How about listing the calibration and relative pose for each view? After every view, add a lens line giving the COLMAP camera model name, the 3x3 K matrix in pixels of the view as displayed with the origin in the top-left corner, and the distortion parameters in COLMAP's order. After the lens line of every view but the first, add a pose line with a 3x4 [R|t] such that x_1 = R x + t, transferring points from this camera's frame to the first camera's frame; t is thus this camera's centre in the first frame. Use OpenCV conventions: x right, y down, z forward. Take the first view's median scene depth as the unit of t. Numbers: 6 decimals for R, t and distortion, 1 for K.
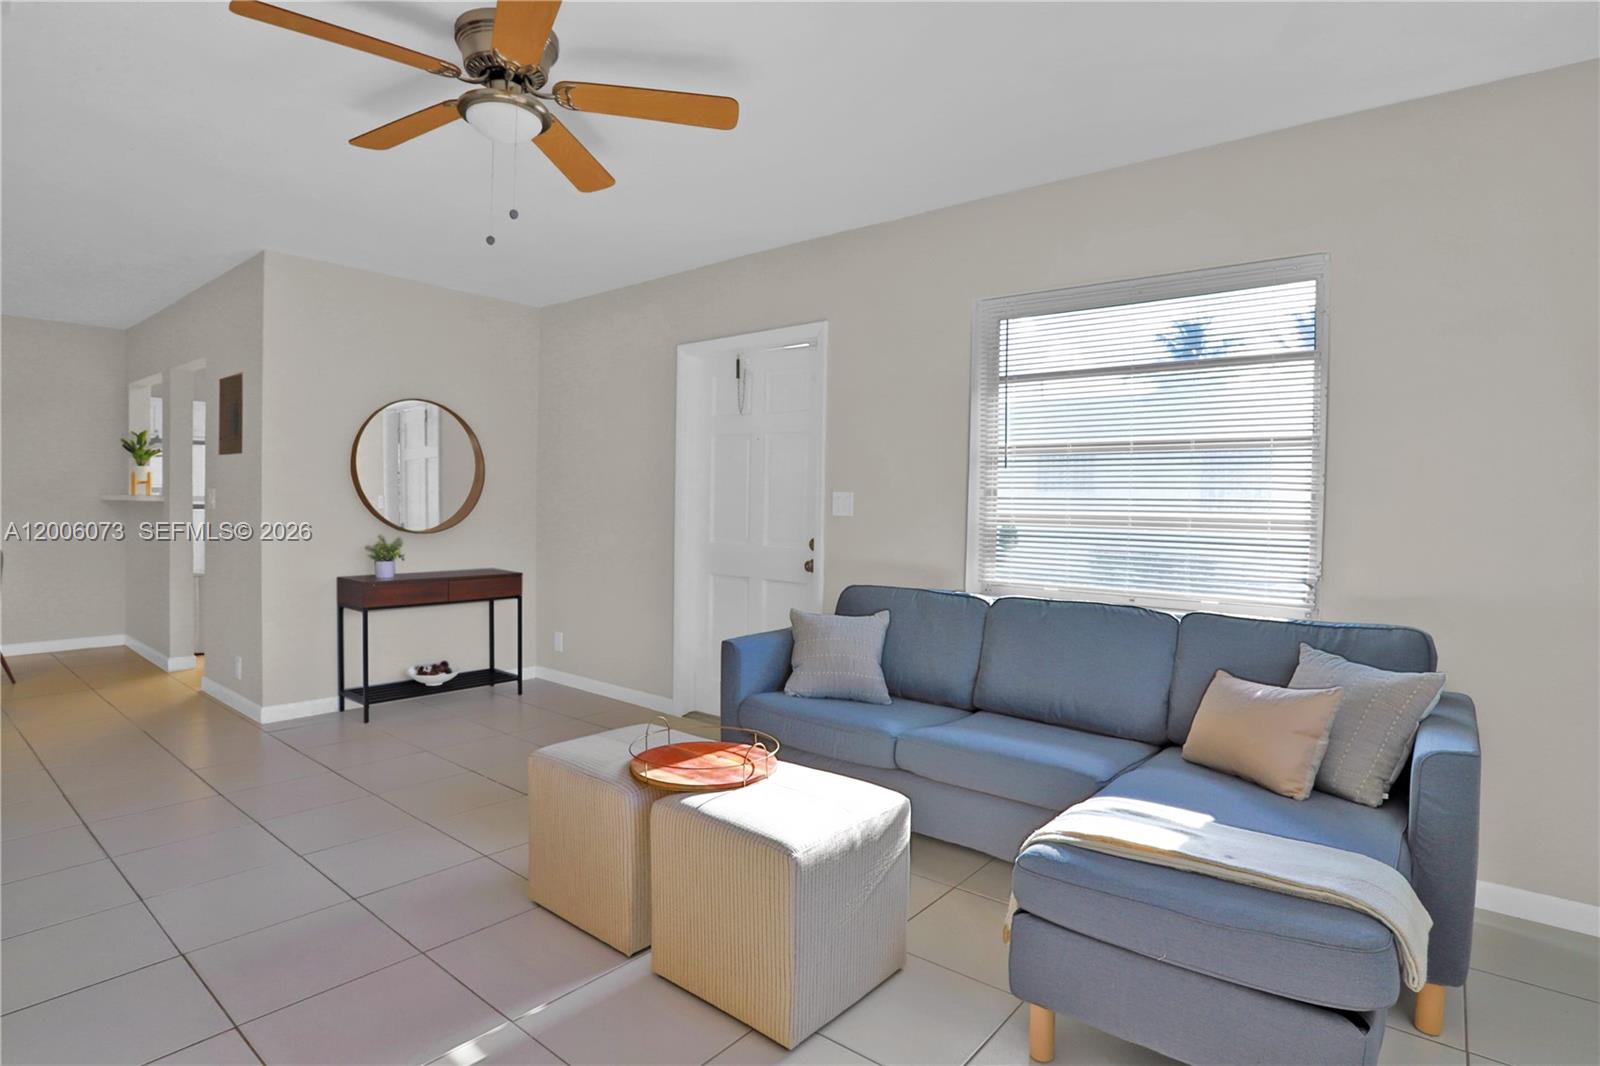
lens RADIAL K [[807.0, 0, 708.4], [0, 807.0, 528.5], [0, 0, 1]] dist [0.000026, 0.000046]
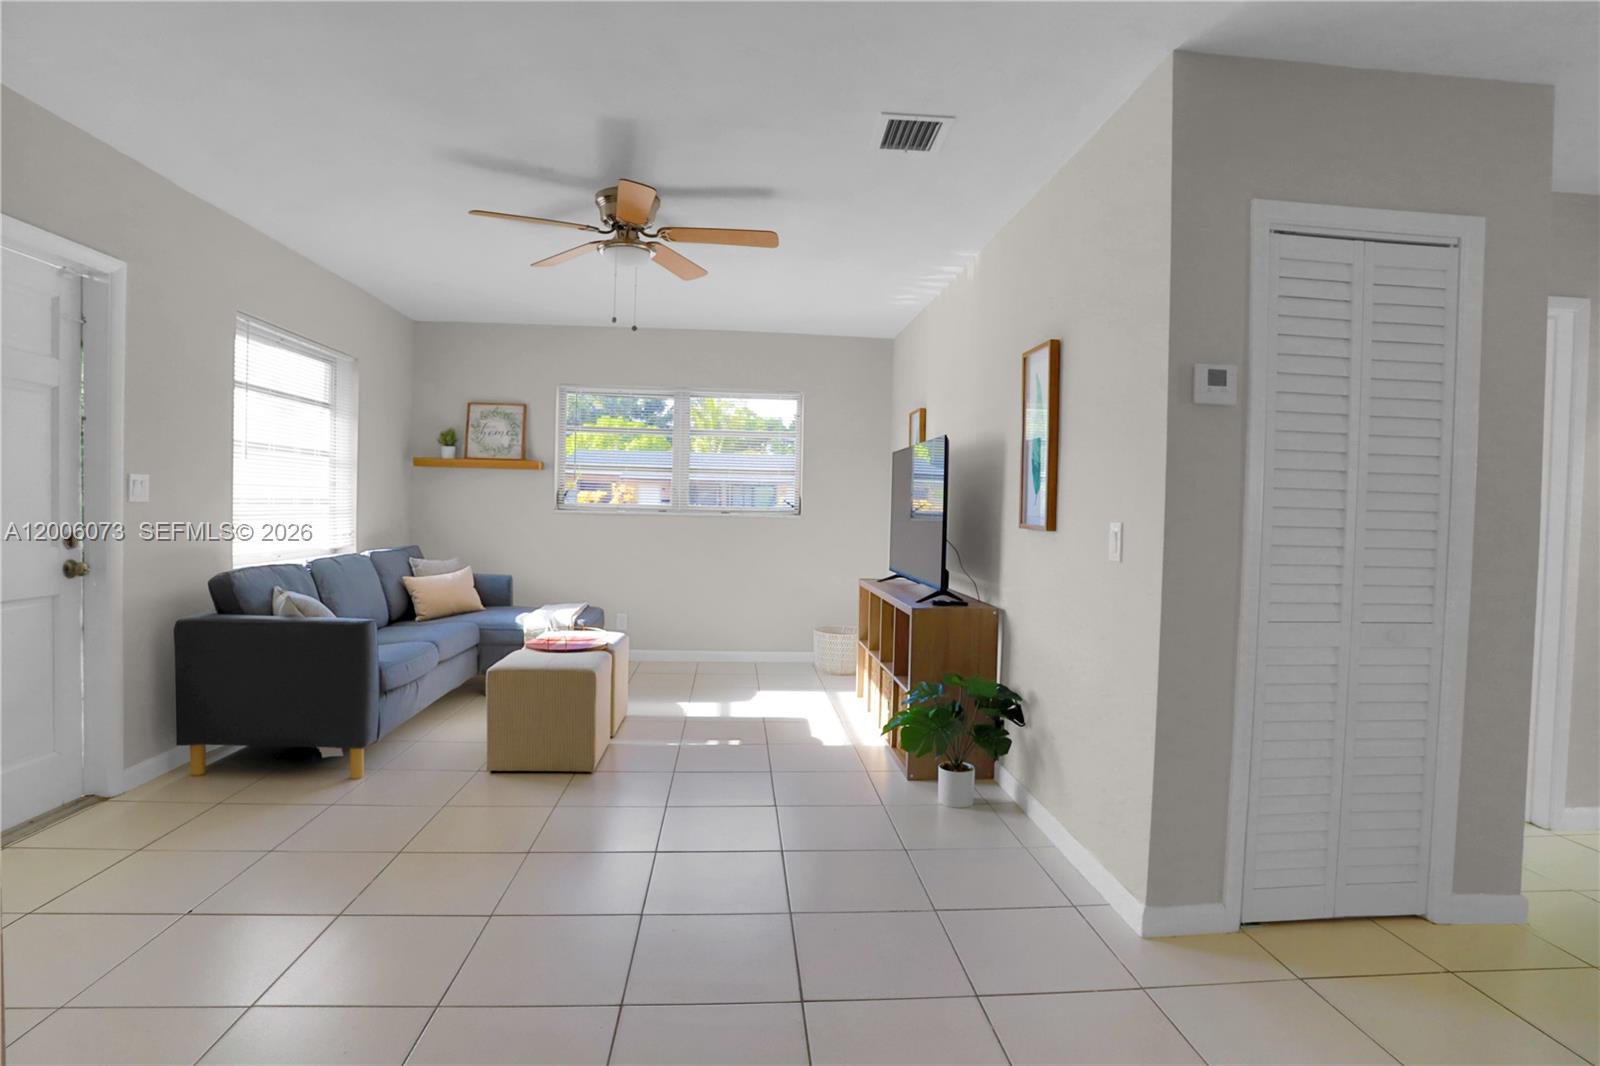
lens RADIAL K [[829.9, 0, 803.8], [0, 829.9, 528.5], [0, 0, 1]] dist [-0.079079, 0.032004]
pose [[-0.737199, -0.048567, 0.673928, -0.807570], [-0.013639, 0.998280, 0.057022, -0.039060], [-0.675538, 0.032844, -0.736593, 1.001286]]
